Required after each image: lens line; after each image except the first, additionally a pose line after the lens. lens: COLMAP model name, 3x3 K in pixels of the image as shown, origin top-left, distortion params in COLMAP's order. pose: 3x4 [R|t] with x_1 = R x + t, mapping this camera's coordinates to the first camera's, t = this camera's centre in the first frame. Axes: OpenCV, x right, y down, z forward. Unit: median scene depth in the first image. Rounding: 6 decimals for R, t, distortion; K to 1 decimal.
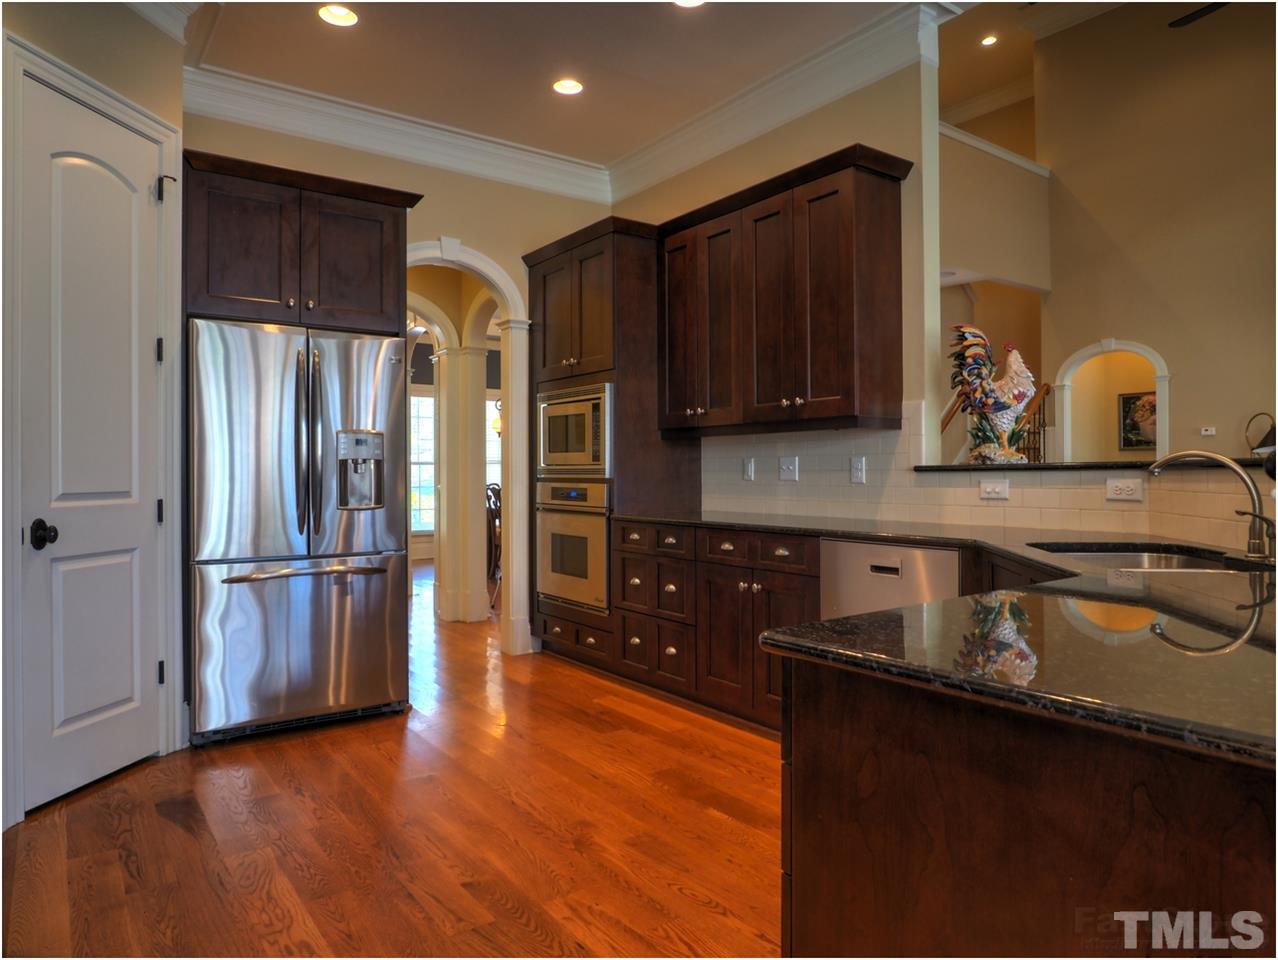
lens RADIAL K [[816.1, 0, 639.2], [0, 816.1, 474.4], [0, 0, 1]] dist [-0.025542, -0.004245]
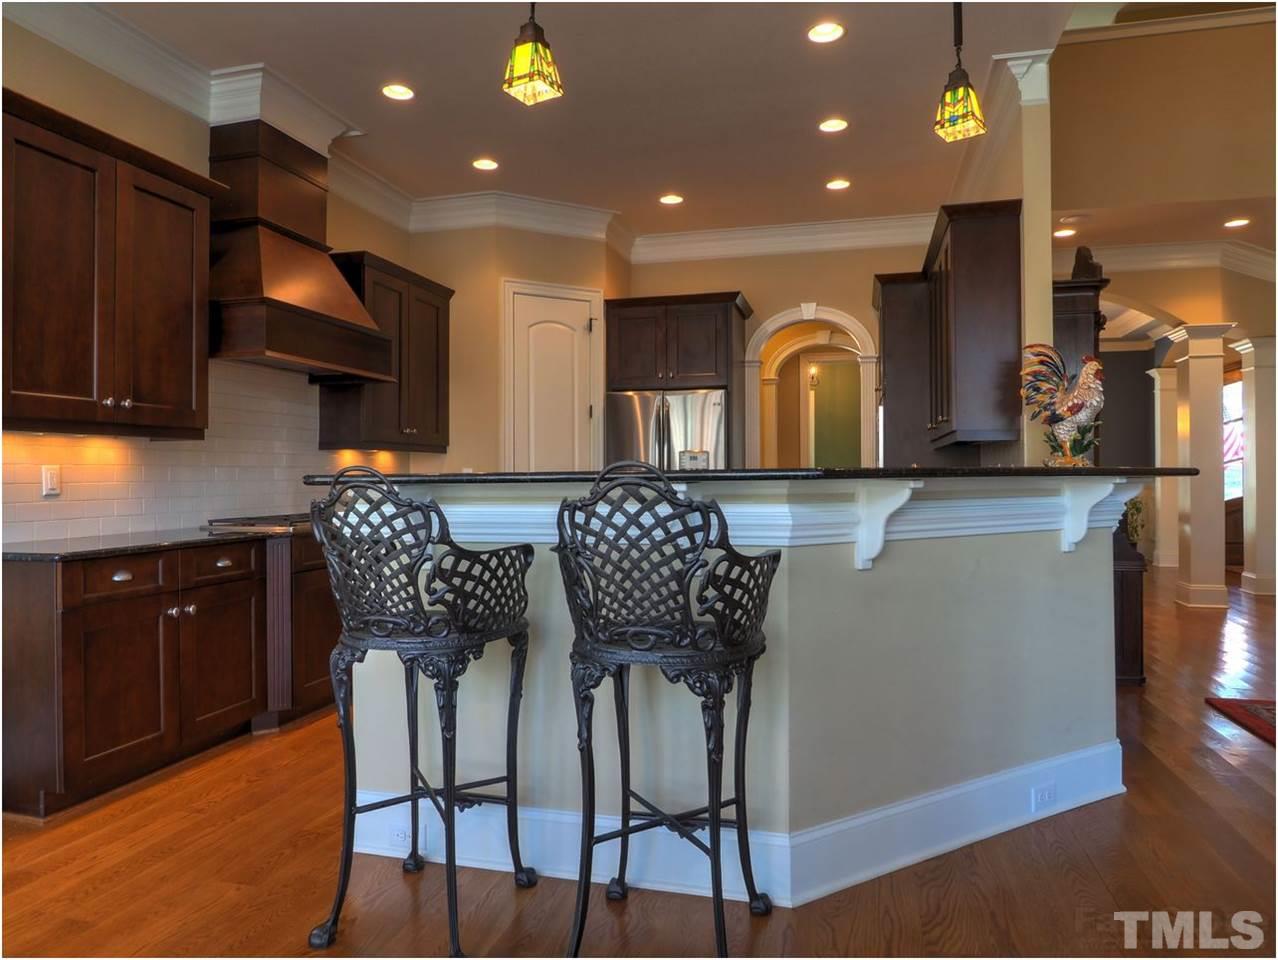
lens RADIAL K [[816.1, 0, 640.8], [0, 816.1, 477.3], [0, 0, 1]] dist [-0.025542, -0.004245]
pose [[0.626124, 0.004913, -0.779708, 0.924572], [-0.001495, 0.999986, 0.005100, -0.010077], [0.779722, -0.002028, 0.626123, -0.099045]]
